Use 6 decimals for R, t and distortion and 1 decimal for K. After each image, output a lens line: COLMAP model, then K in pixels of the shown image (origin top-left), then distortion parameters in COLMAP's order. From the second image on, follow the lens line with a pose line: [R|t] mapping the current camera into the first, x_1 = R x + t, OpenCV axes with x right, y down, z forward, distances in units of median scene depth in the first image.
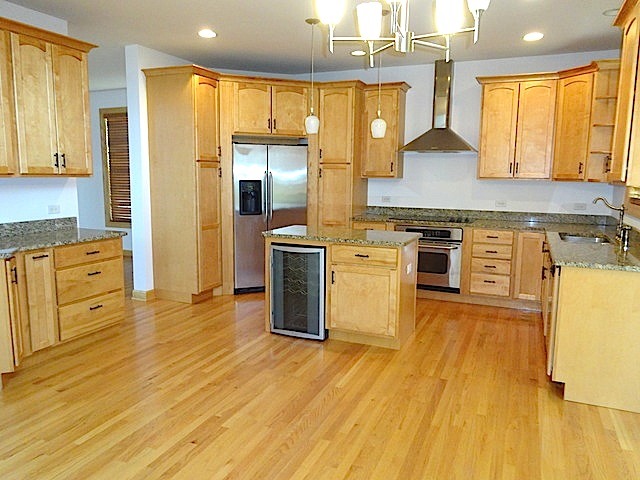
lens RADIAL K [[476.6, 0, 316.9], [0, 476.6, 235.4], [0, 0, 1]] dist [0.007409, 0.002146]
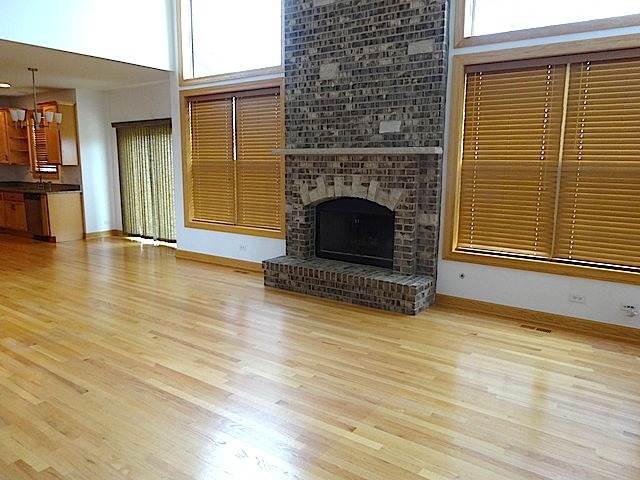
lens RADIAL K [[476.6, 0, 316.6], [0, 476.6, 240.6], [0, 0, 1]] dist [0.007409, 0.002146]
pose [[0.216848, -0.170594, 0.961184, -1.145739], [0.131133, 0.980779, 0.144488, 0.081344], [-0.967358, 0.094711, 0.235050, -0.706745]]
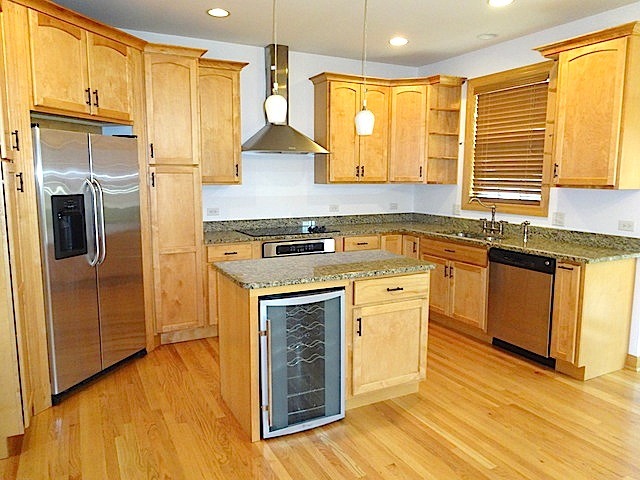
lens RADIAL K [[476.6, 0, 323.0], [0, 476.6, 238.8], [0, 0, 1]] dist [0.007409, 0.002146]
pose [[0.628320, -0.114106, 0.769541, -0.432289], [0.106494, 0.992488, 0.060214, -0.074407], [-0.770632, 0.044118, 0.635752, 0.463994]]
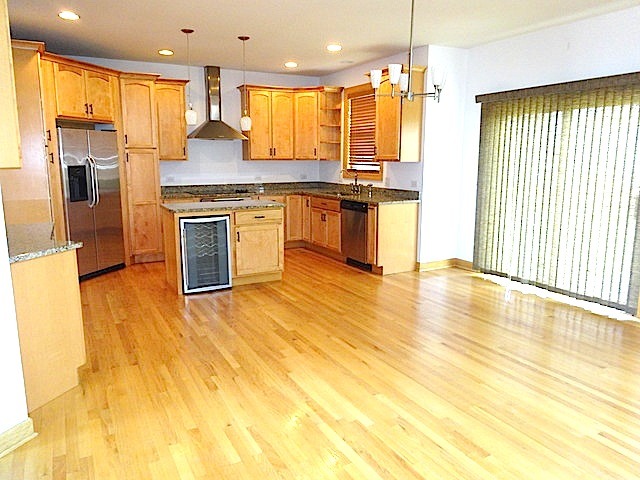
lens RADIAL K [[476.6, 0, 318.4], [0, 476.6, 237.1], [0, 0, 1]] dist [0.007409, 0.002146]
pose [[0.622909, -0.143778, 0.768968, -0.676345], [0.111258, 0.989256, 0.094841, -0.009150], [-0.774342, 0.026477, 0.632213, -0.005111]]
